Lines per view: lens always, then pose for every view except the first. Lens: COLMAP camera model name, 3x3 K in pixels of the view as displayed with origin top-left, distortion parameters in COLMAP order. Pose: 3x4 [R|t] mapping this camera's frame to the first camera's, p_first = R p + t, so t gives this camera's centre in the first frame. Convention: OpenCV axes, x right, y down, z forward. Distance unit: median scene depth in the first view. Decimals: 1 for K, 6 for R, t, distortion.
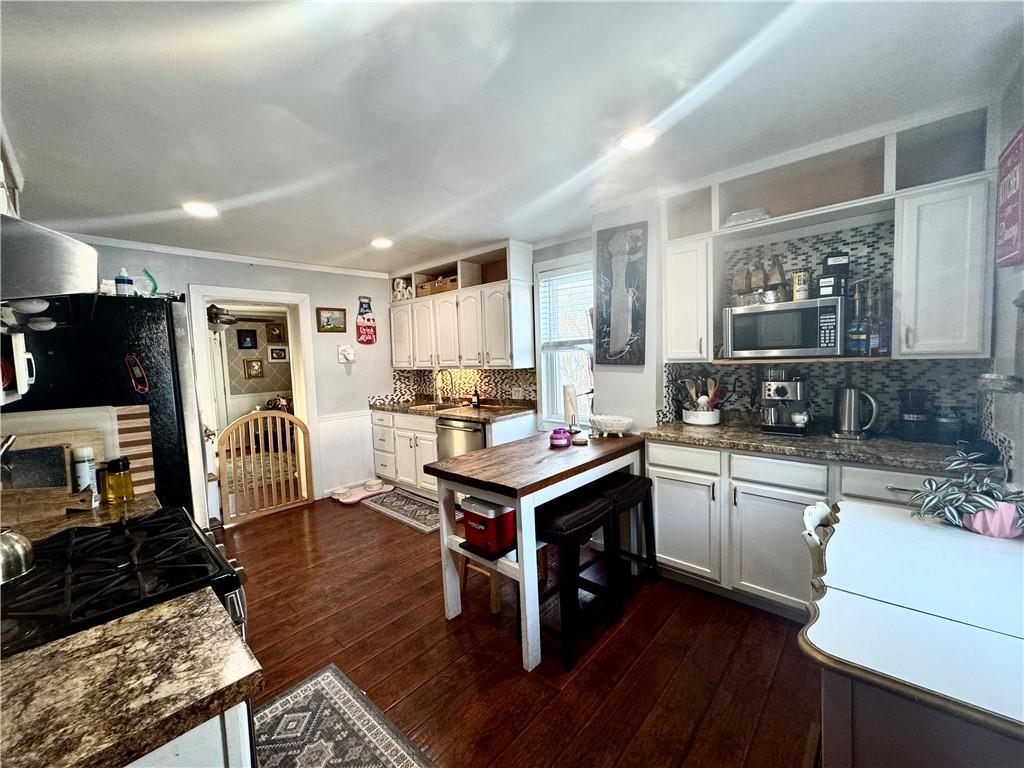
lens RADIAL K [[406.6, 0, 509.5], [0, 406.6, 384.9], [0, 0, 1]] dist [-0.001979, -0.000161]
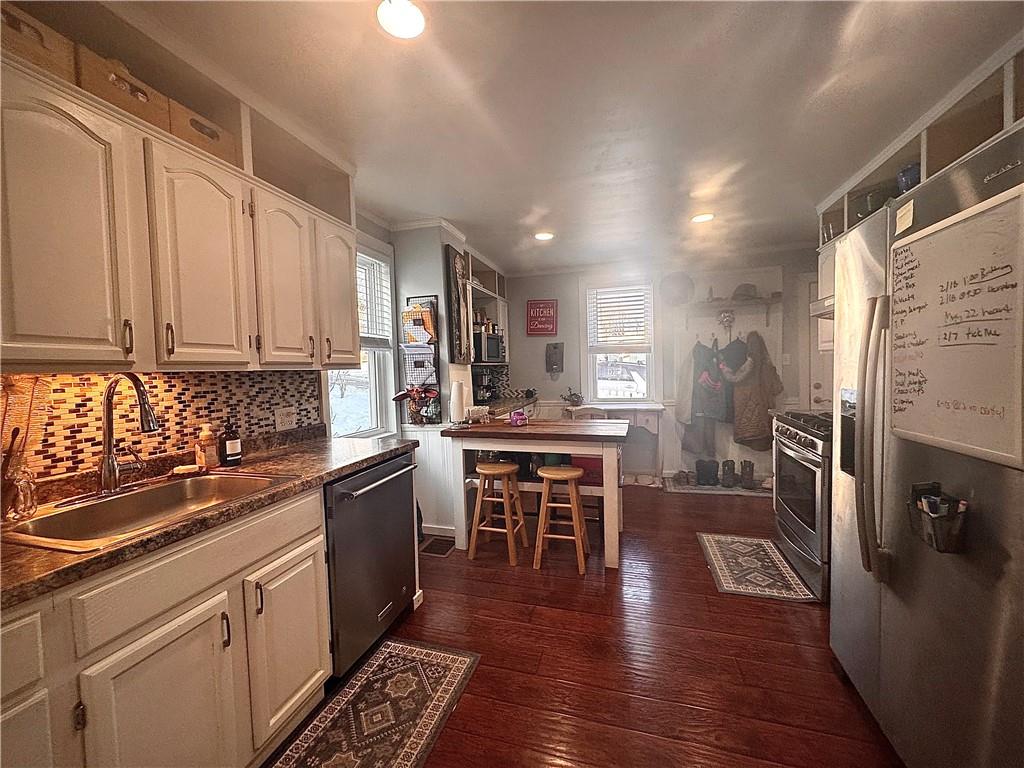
lens RADIAL K [[406.6, 0, 509.2], [0, 406.6, 382.4], [0, 0, 1]] dist [-0.001979, -0.000161]
pose [[-0.436065, 0.013576, 0.899813, -0.622878], [0.099558, 0.994476, 0.033244, -0.016620], [-0.894391, 0.104080, -0.435008, 1.002841]]
